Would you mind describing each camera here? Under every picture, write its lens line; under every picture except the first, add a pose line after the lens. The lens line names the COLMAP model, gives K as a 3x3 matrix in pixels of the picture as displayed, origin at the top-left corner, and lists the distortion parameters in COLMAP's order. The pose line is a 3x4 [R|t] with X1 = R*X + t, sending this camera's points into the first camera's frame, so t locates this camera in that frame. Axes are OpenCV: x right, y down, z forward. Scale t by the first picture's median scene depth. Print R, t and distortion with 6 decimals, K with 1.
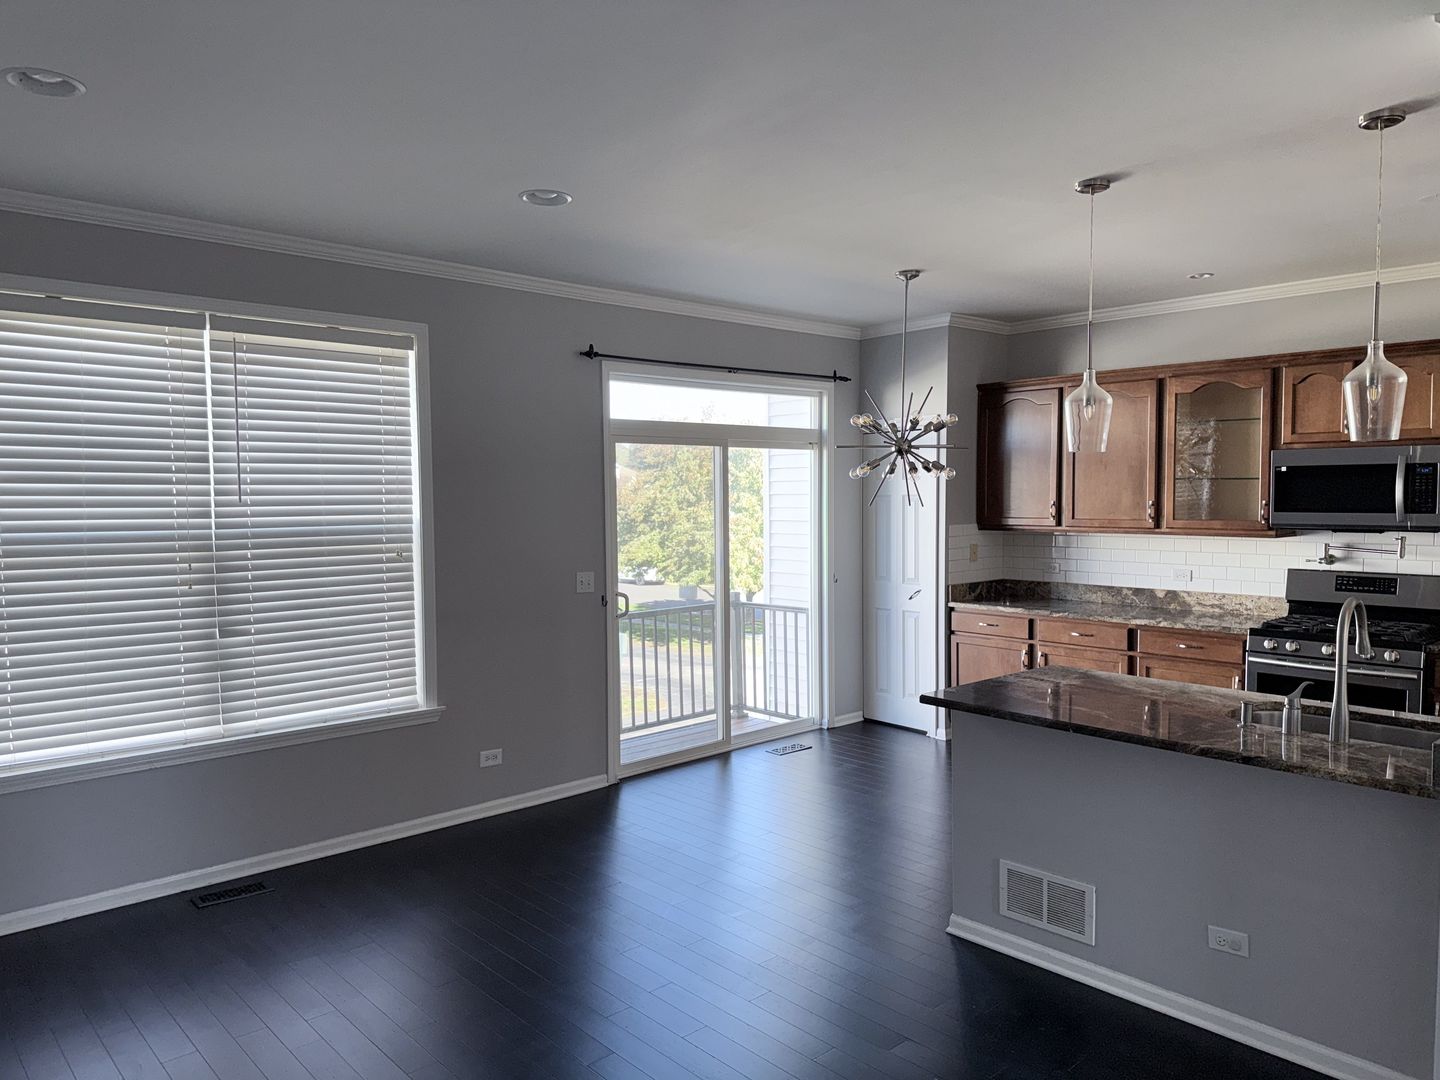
lens RADIAL K [[1011.0, 0, 720.0], [0, 1011.0, 540.0], [0, 0, 1]] dist [0.100503, -0.131625]
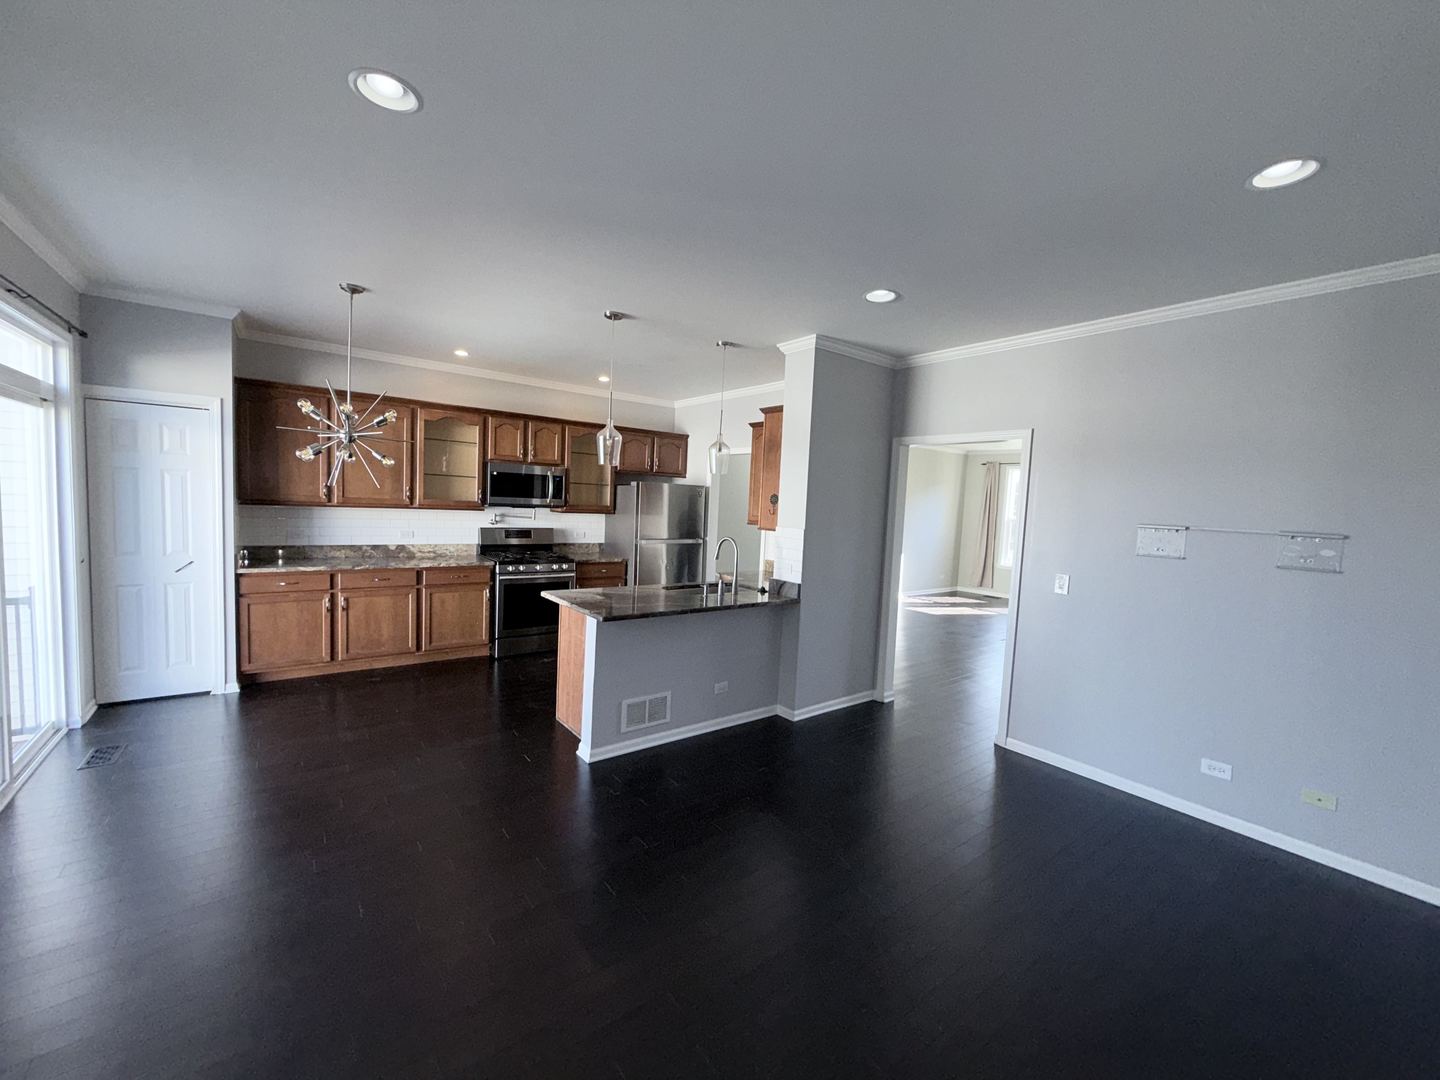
lens RADIAL K [[575.7, 0, 713.5], [0, 575.7, 542.9], [0, 0, 1]] dist [0.016442, 0.000082]
pose [[0.101193, -0.064067, 0.992802, -0.393886], [0.001147, 0.997931, 0.064281, -0.009685], [-0.994866, -0.005366, 0.101057, 0.452271]]
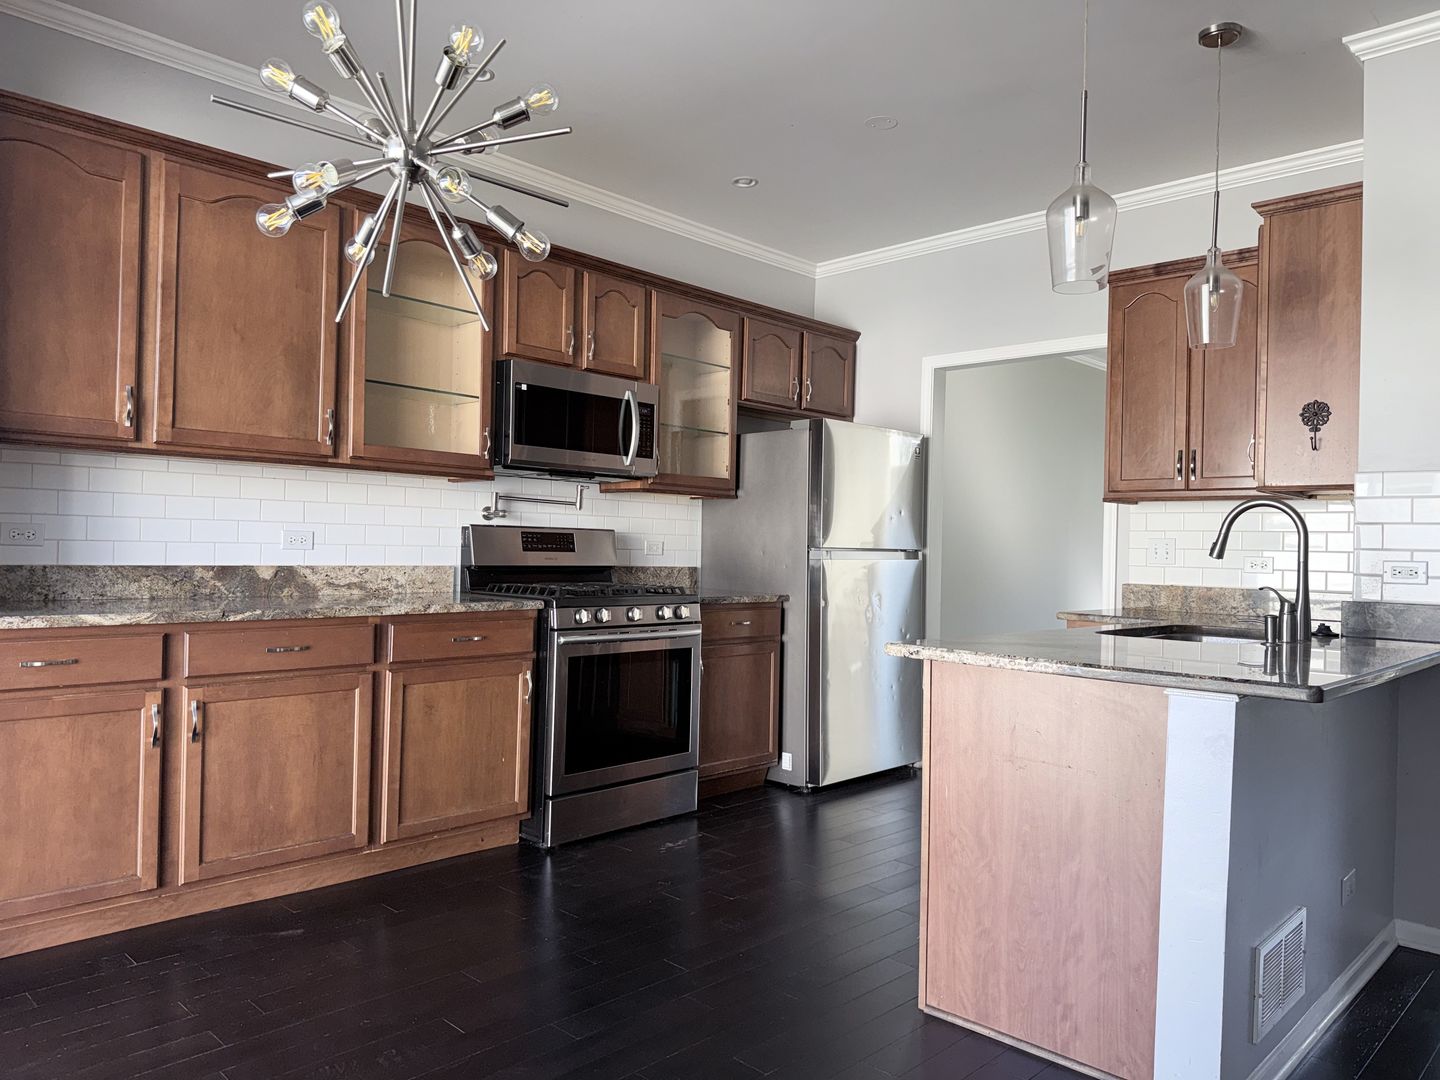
lens RADIAL K [[1011.0, 0, 720.0], [0, 1011.0, 540.0], [0, 0, 1]] dist [0.100503, -0.131625]
pose [[-0.051154, 0.011678, 0.998623, -0.176202], [0.024681, 0.999641, -0.010425, 0.047720], [-0.998386, 0.024114, -0.051424, 0.799615]]
